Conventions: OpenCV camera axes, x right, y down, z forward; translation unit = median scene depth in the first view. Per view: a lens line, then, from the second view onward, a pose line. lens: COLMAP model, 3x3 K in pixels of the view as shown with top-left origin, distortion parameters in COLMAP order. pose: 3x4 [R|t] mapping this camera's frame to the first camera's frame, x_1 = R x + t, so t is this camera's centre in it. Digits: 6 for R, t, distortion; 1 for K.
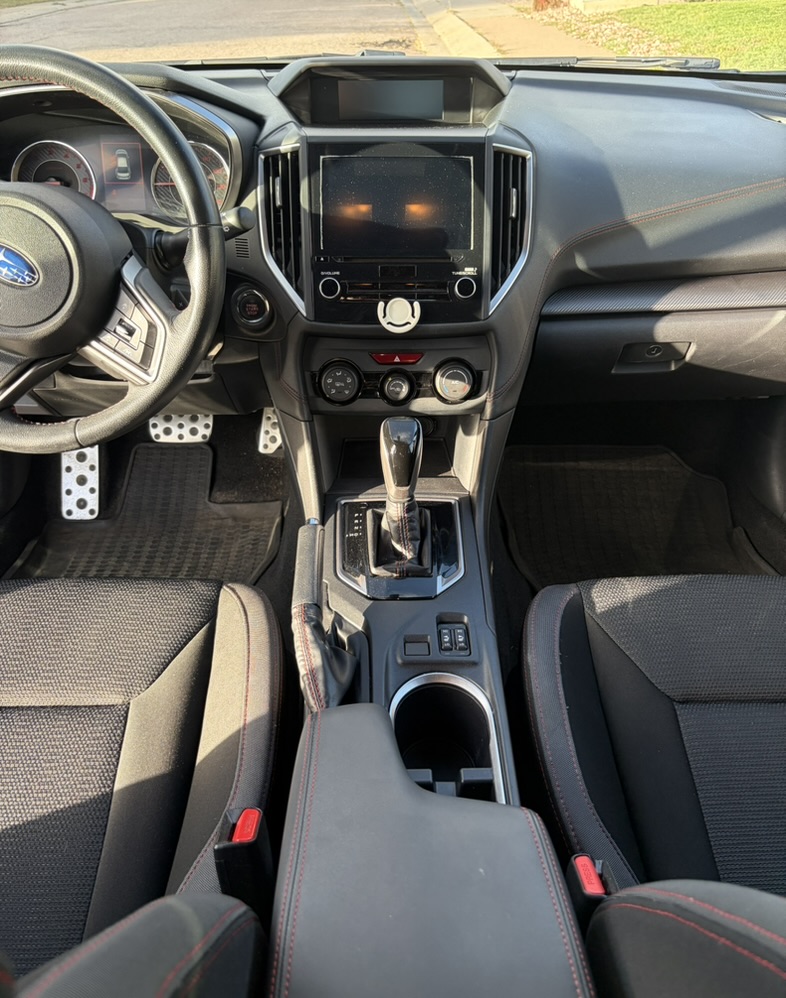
lens RADIAL K [[823.2, 0, 401.4], [0, 823.2, 482.7], [0, 0, 1]] dist [0.001406, -0.011473]
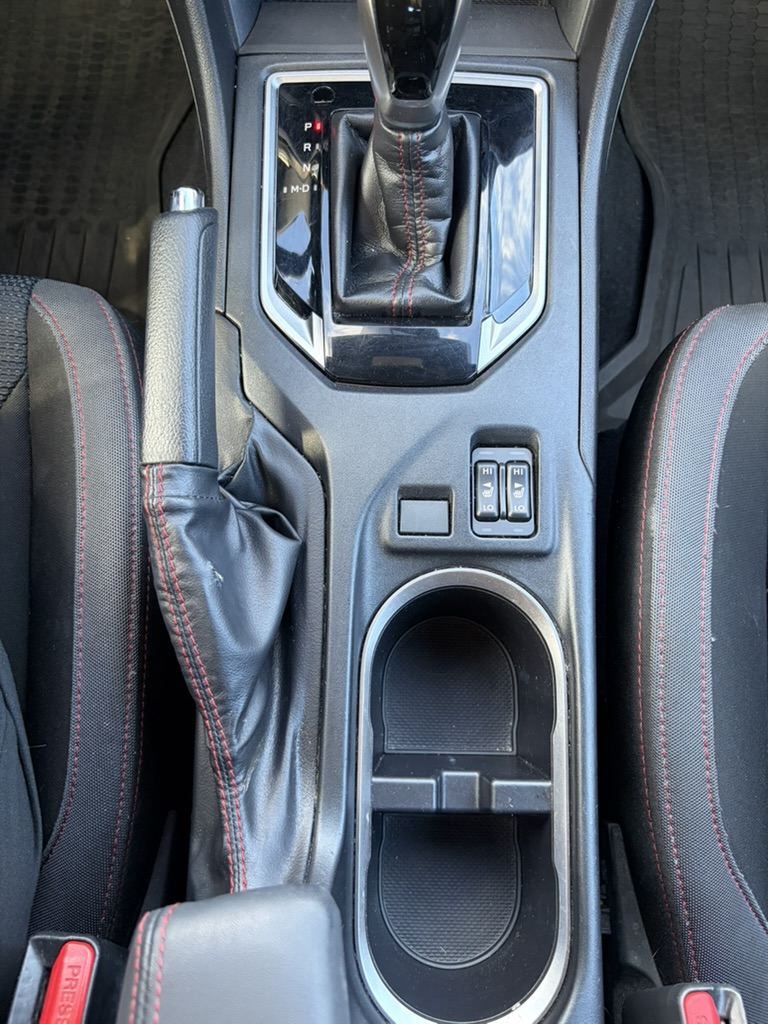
lens RADIAL K [[816.5, 0, 384.0], [0, 816.5, 512.0], [0, 0, 1]] dist [-0.002499, -0.007031]
pose [[0.998363, 0.048776, -0.029870, 0.007653], [-0.016575, 0.746572, 0.665098, -0.095910], [0.054741, -0.663514, 0.746158, 0.539401]]
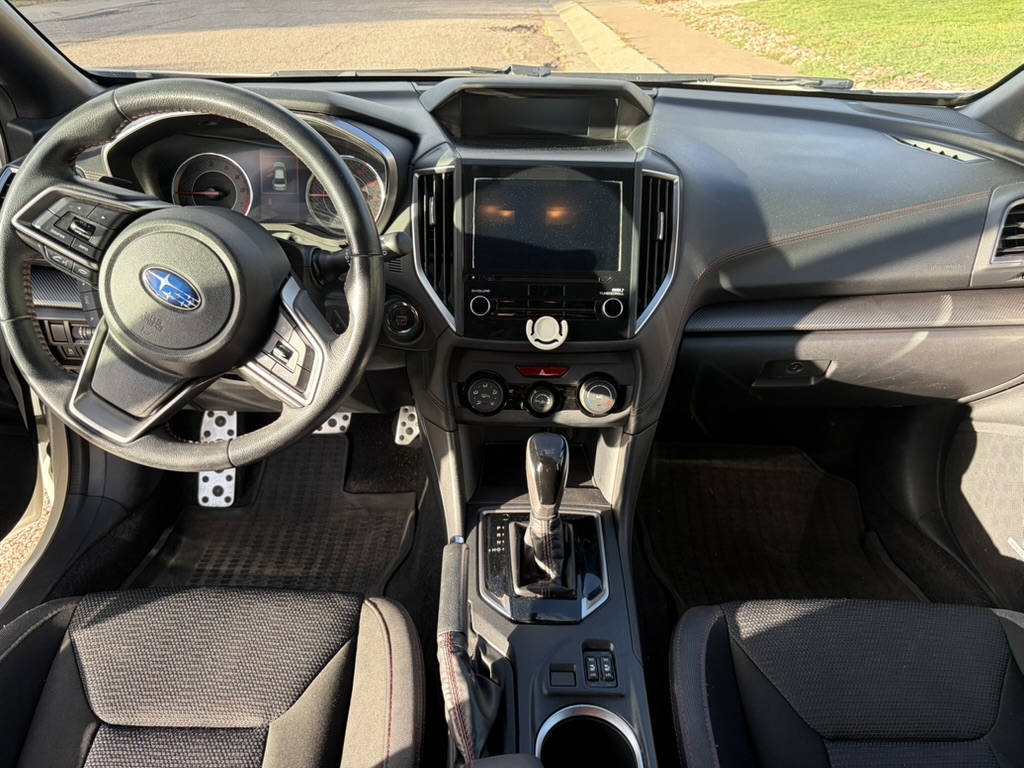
lens RADIAL K [[804.5, 0, 512.0], [0, 804.5, 384.0], [0, 0, 1]] dist [-0.000360, -0.004910]
pose [[0.999690, 0.023767, -0.007360, -0.036029], [-0.024223, 0.997268, -0.069783, -0.067185], [0.005681, 0.069939, 0.997535, 0.013918]]
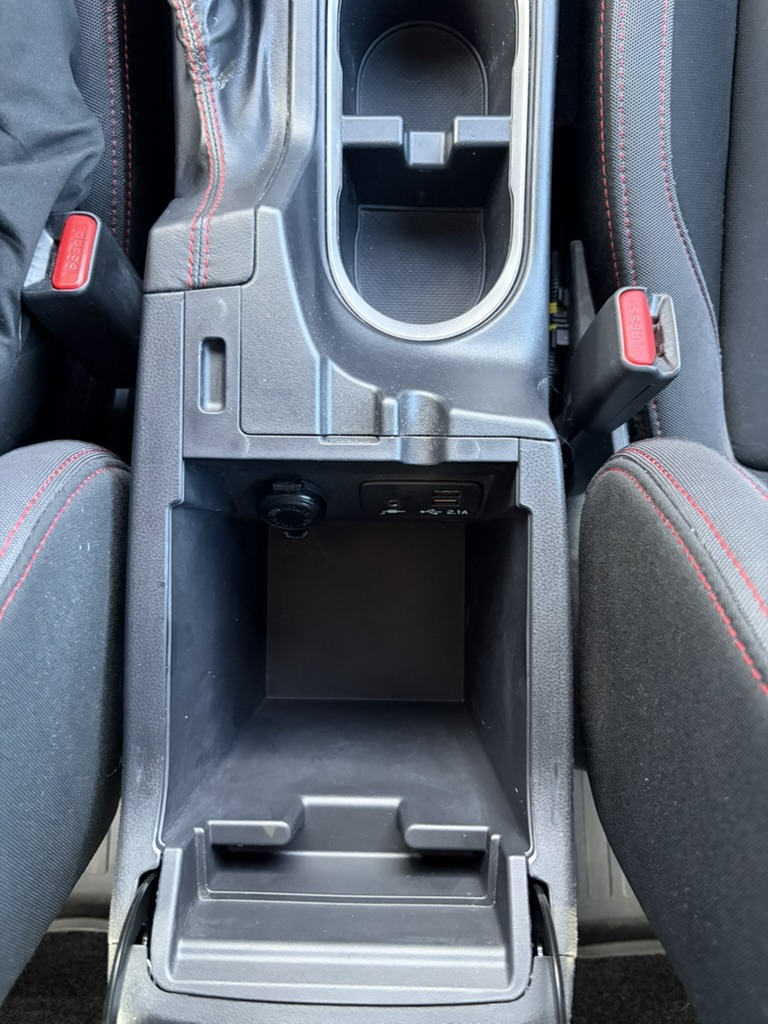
lens RADIAL K [[804.5, 0, 369.5], [0, 804.5, 511.9], [0, 0, 1]] dist [-0.000360, -0.004910]
pose [[0.997702, 0.047654, -0.048159, 0.040180], [0.015931, 0.525883, 0.850408, 0.016232], [0.065851, -0.849221, 0.523915, 0.360113]]
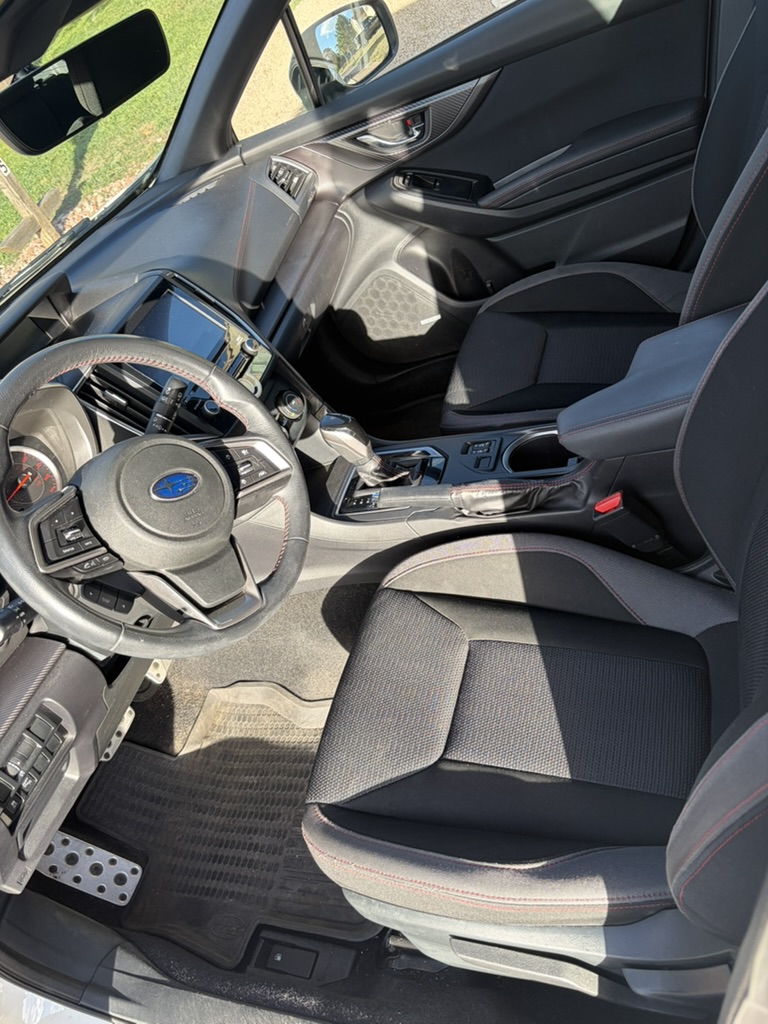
lens RADIAL K [[788.7, 0, 384.0], [0, 788.7, 512.0], [0, 0, 1]] dist [0.068759, -0.000693]
pose [[0.283942, -0.725864, 0.626497, -0.847092], [0.838074, 0.505319, 0.205632, -0.174548], [-0.465842, 0.466663, 0.751809, 0.025455]]
